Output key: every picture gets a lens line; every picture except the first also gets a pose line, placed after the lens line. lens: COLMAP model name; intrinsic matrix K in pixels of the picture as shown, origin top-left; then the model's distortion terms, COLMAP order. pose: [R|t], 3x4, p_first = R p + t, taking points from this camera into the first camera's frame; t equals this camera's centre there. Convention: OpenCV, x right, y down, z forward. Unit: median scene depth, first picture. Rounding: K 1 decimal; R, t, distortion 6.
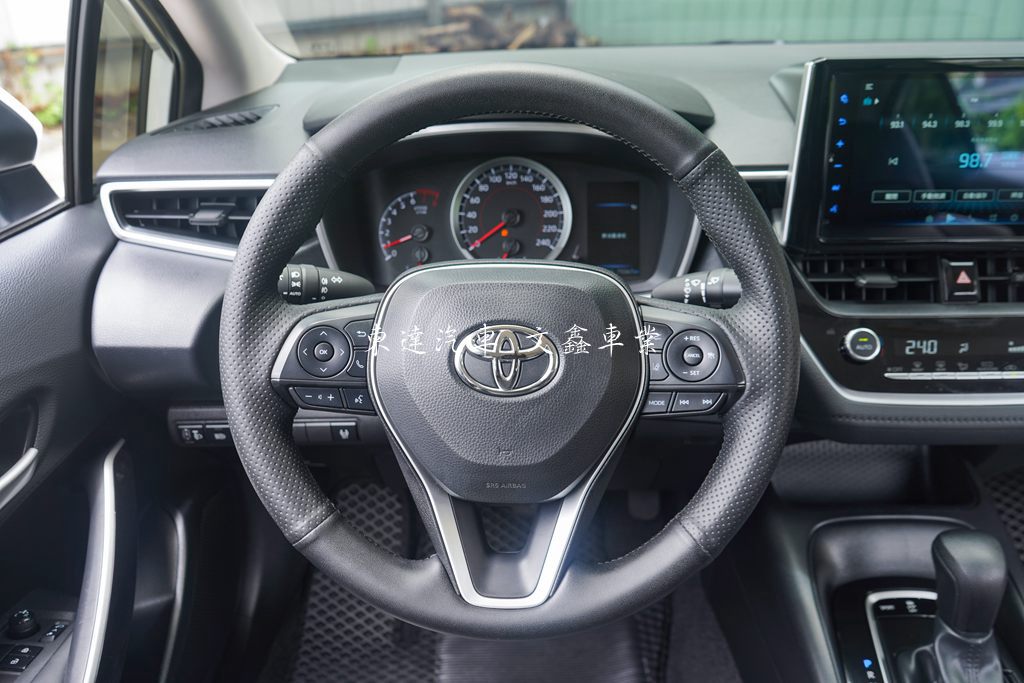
lens RADIAL K [[895.8, 0, 520.0], [0, 895.8, 342.1], [0, 0, 1]] dist [0.007799, 0.002035]
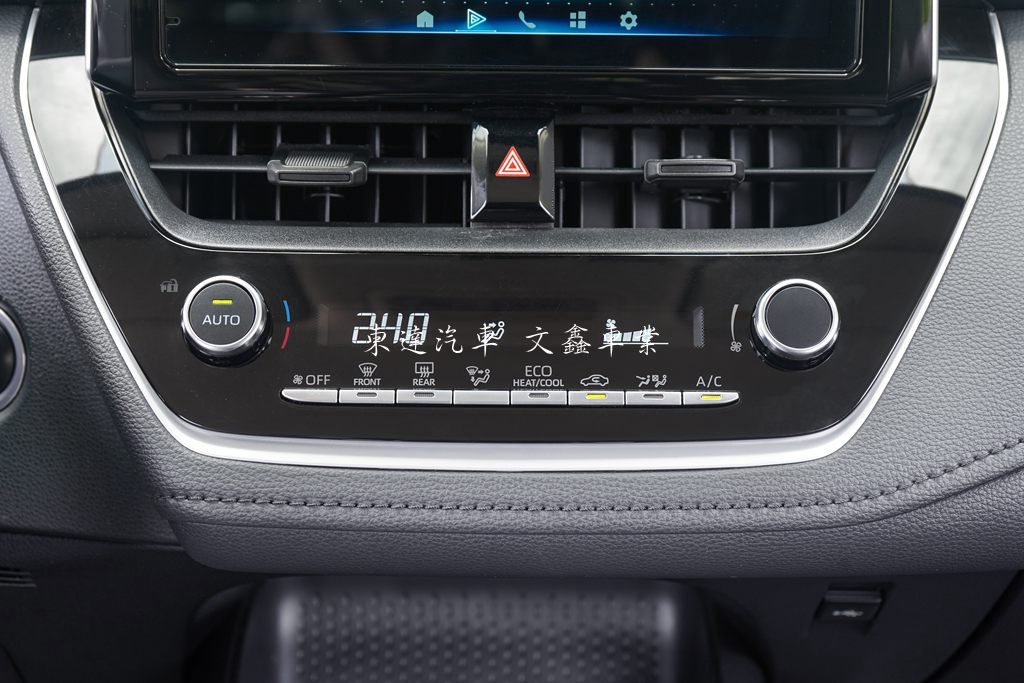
lens RADIAL K [[1892.2, 0, 504.9], [0, 1892.2, 332.9], [0, 0, 1]] dist [-0.018524, 0.000000]
pose [[0.999788, 0.019424, 0.006895, 0.494585], [-0.018730, 0.995819, -0.089405, 0.083067], [-0.008603, 0.089256, 0.995972, 0.151750]]
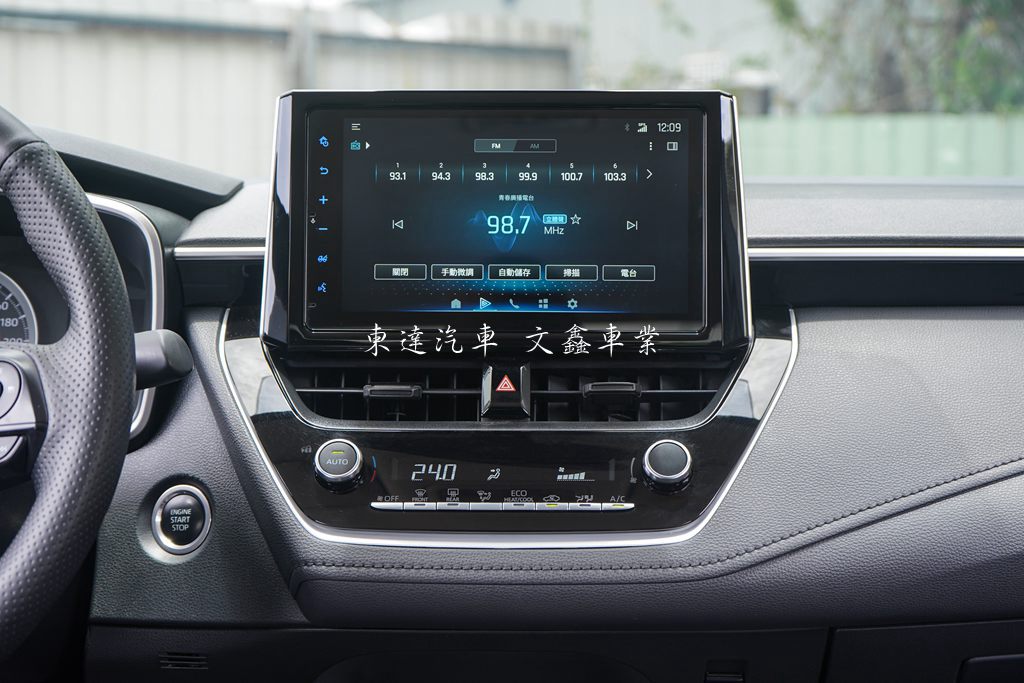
lens RADIAL K [[1892.2, 0, 511.0], [0, 1892.2, 347.8], [0, 0, 1]] dist [-0.018524, 0.000000]
pose [[0.999640, 0.017745, -0.020129, 0.536837], [-0.023621, 0.937807, -0.346352, 0.423825], [0.012731, 0.346702, 0.937889, -0.412607]]
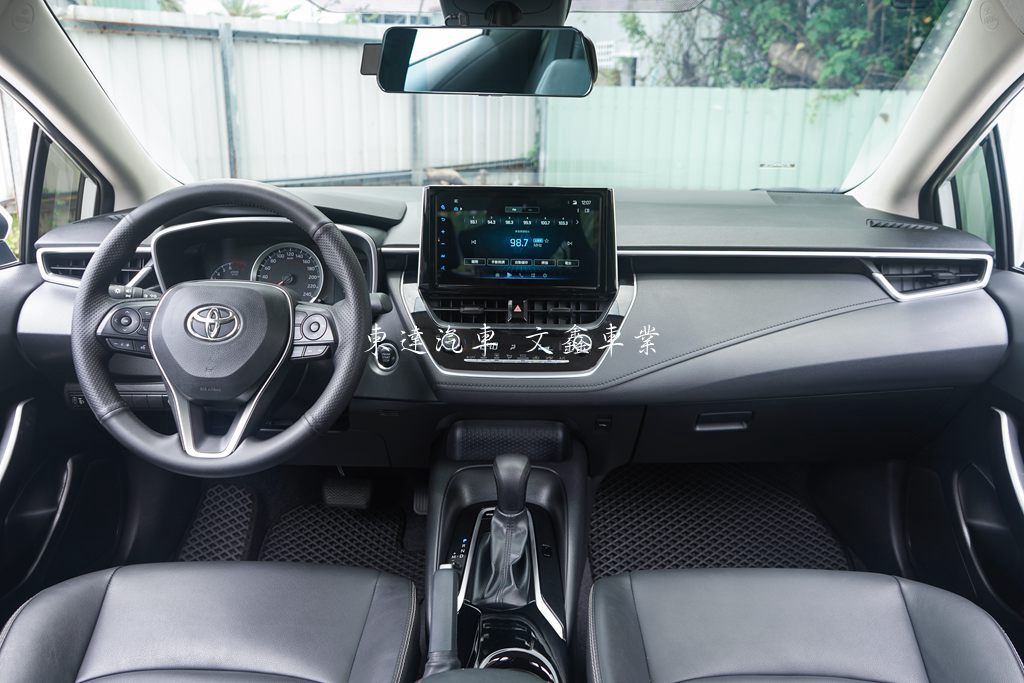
lens RADIAL K [[872.0, 0, 514.3], [0, 872.0, 343.7], [0, 0, 1]] dist [0.000086, 0.008016]
pose [[0.999586, 0.026428, -0.011405, 0.517470], [-0.027951, 0.985862, -0.165210, 0.280530], [0.006878, 0.165460, 0.986193, -0.674085]]
